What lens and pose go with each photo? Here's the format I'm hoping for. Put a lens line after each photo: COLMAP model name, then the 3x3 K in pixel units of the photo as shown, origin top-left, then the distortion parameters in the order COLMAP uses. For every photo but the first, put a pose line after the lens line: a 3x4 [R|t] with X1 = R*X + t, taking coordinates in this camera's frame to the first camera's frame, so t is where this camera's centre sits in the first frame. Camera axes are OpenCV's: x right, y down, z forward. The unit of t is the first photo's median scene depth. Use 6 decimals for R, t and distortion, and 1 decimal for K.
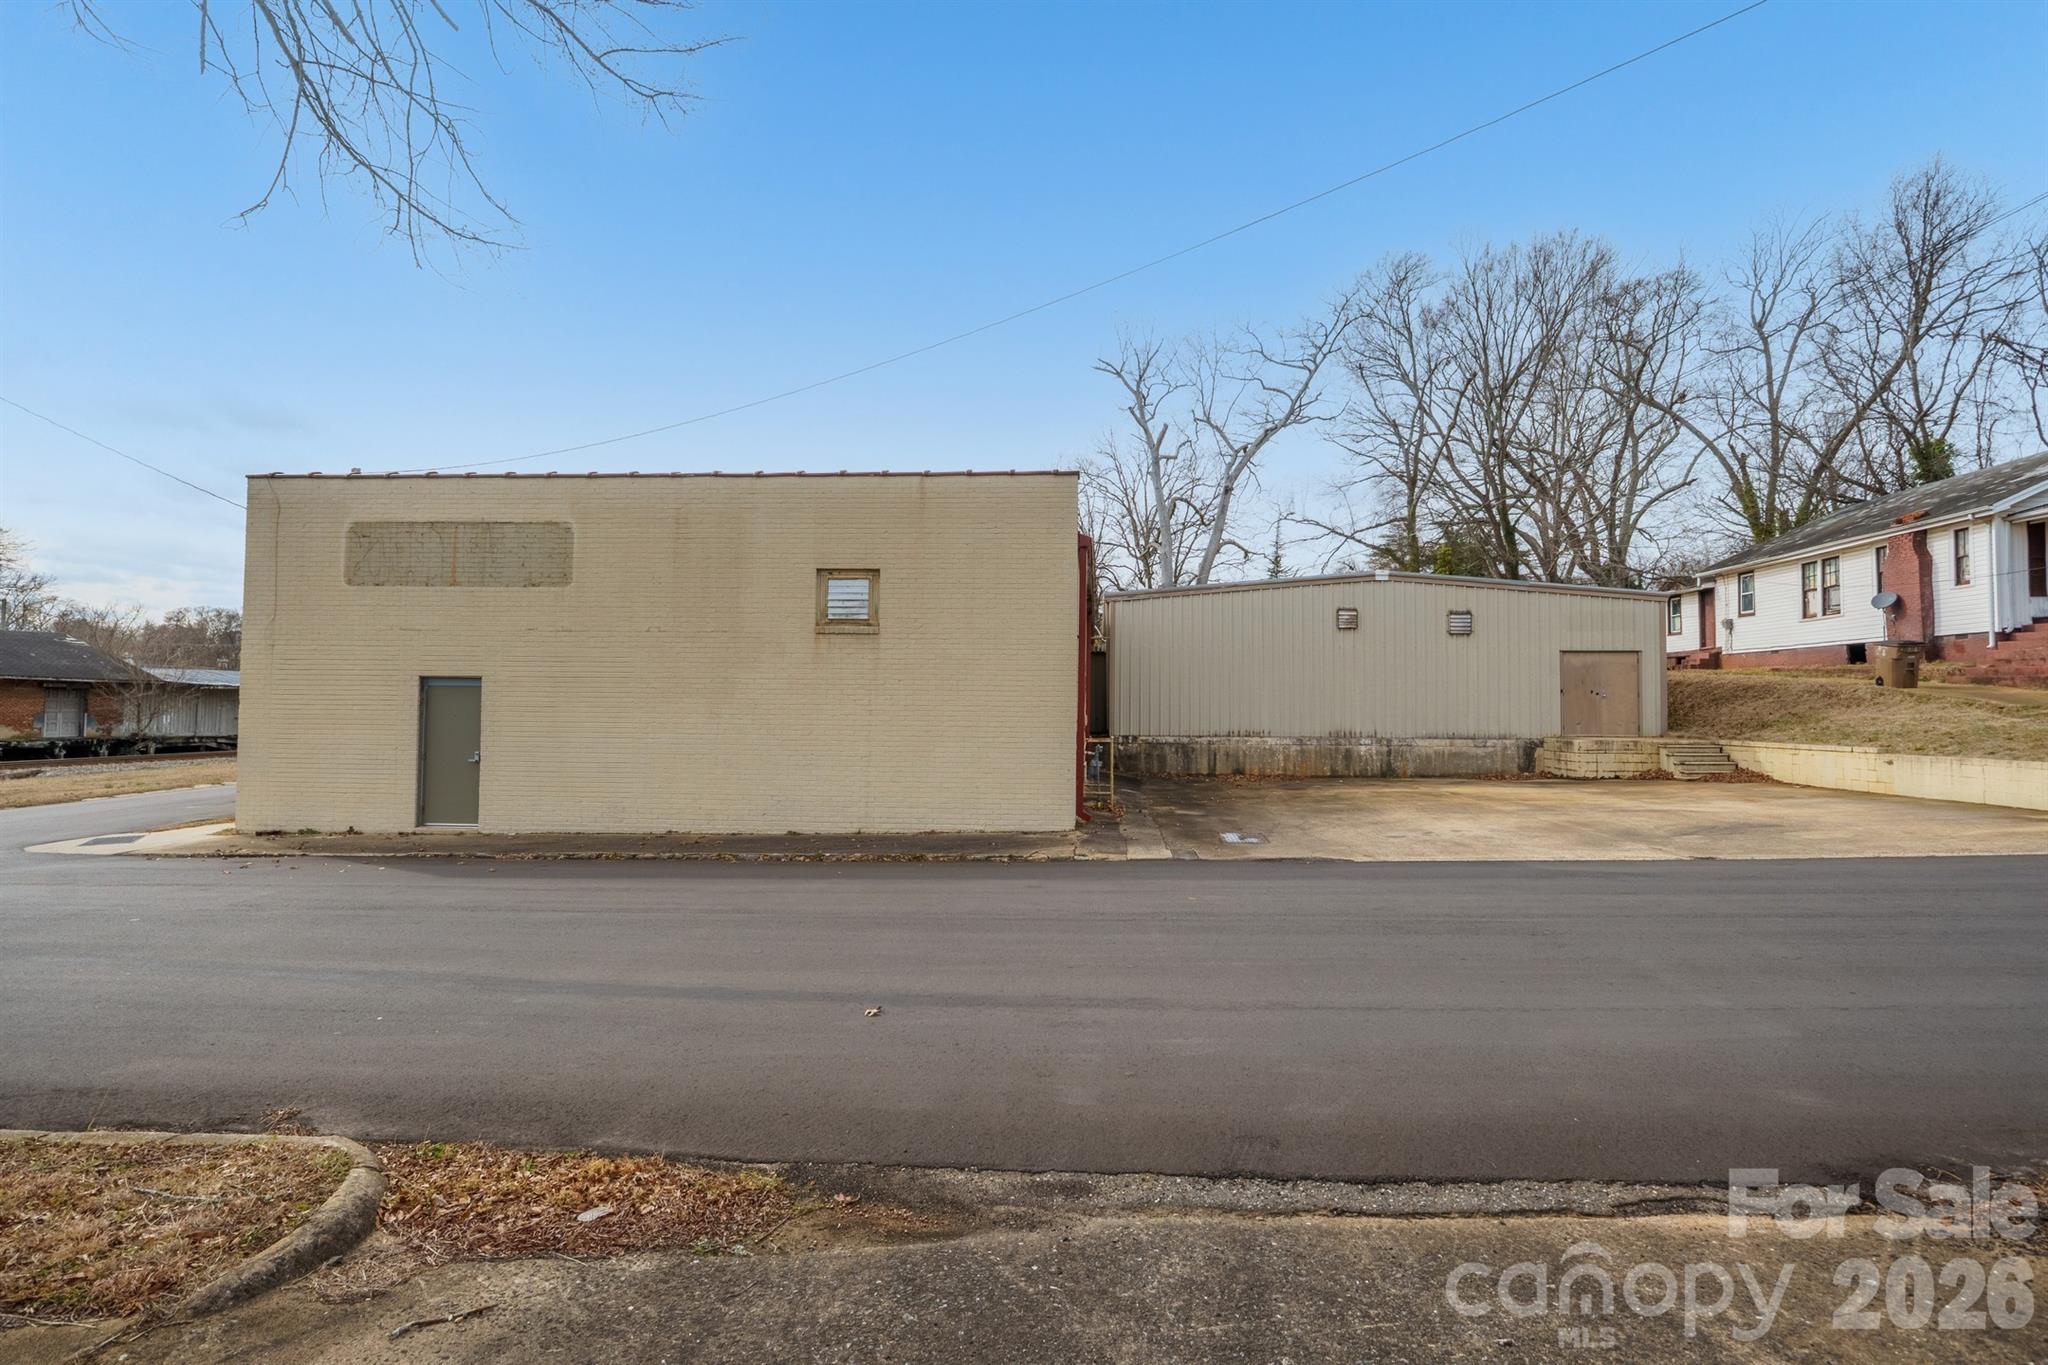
lens RADIAL K [[1027.5, 0, 1021.8], [0, 1027.5, 678.3], [0, 0, 1]] dist [0.001887, 0.000112]
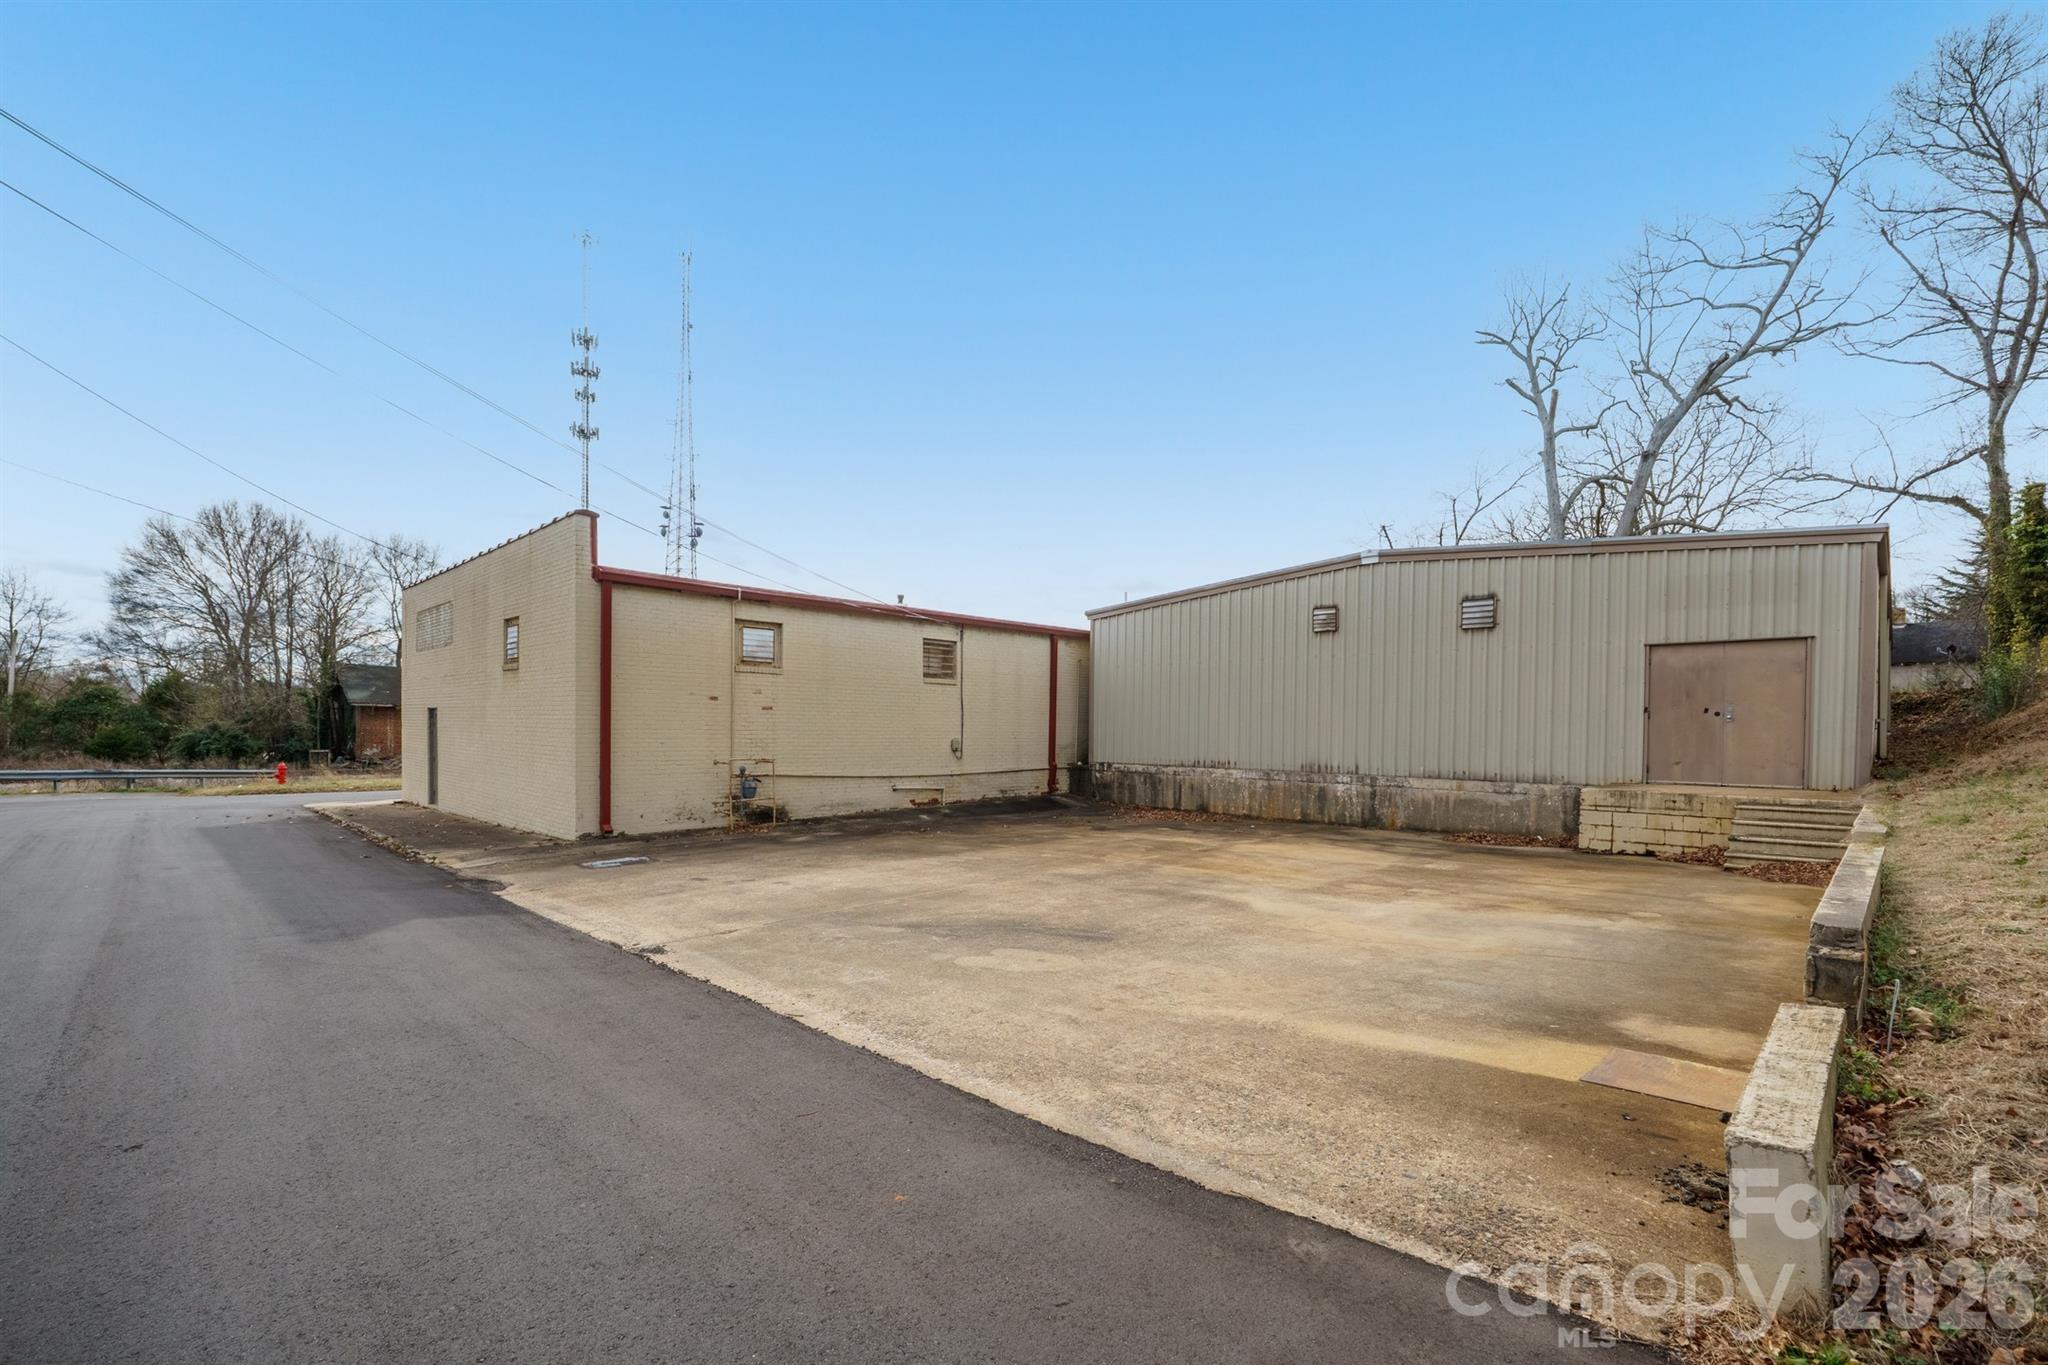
lens RADIAL K [[886.7, 0, 1017.1], [0, 886.7, 747.4], [0, 0, 1]] dist [-0.001242, 0.000155]
pose [[0.746061, 0.015654, -0.665693, 0.594098], [0.013925, 0.999138, 0.039101, 0.008955], [0.665732, -0.038441, 0.745200, 0.347322]]
